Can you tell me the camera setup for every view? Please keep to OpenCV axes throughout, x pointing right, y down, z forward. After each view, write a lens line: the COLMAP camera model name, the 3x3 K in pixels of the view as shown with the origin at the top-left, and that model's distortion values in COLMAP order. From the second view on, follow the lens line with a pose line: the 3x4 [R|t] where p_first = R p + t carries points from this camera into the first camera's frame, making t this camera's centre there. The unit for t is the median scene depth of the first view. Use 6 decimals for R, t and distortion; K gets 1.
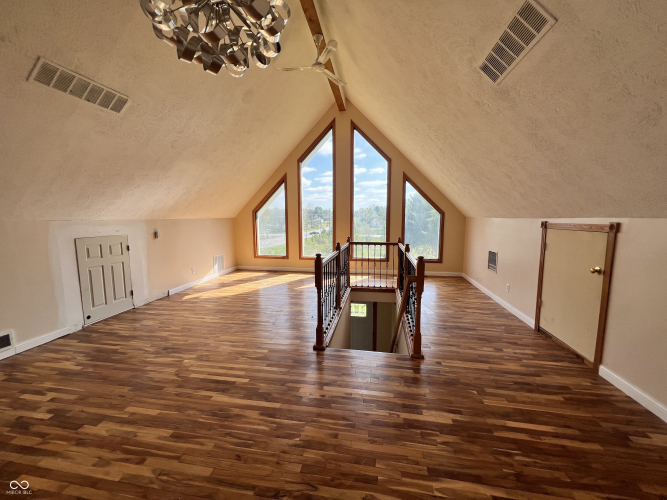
lens RADIAL K [[269.9, 0, 334.3], [0, 269.9, 246.4], [0, 0, 1]] dist [-0.002168, 0.000575]
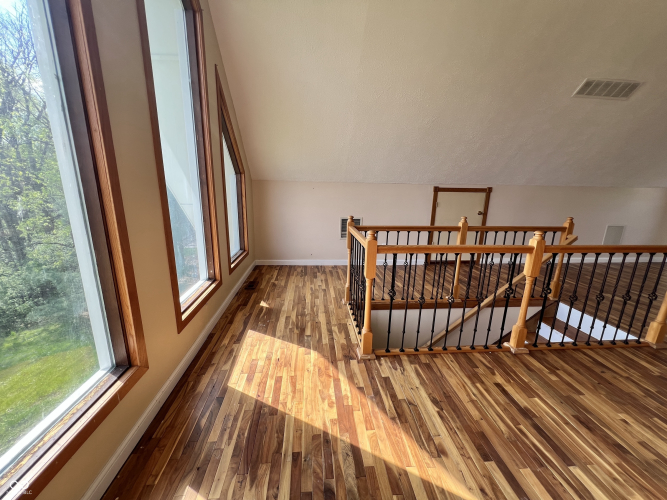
lens RADIAL K [[269.9, 0, 333.2], [0, 269.9, 250.7], [0, 0, 1]] dist [-0.002168, 0.000575]
pose [[-0.247261, -0.227637, 0.941830, -0.570700], [0.099398, 0.960925, 0.258347, -0.217218], [-0.963837, 0.157495, -0.214973, 2.132910]]
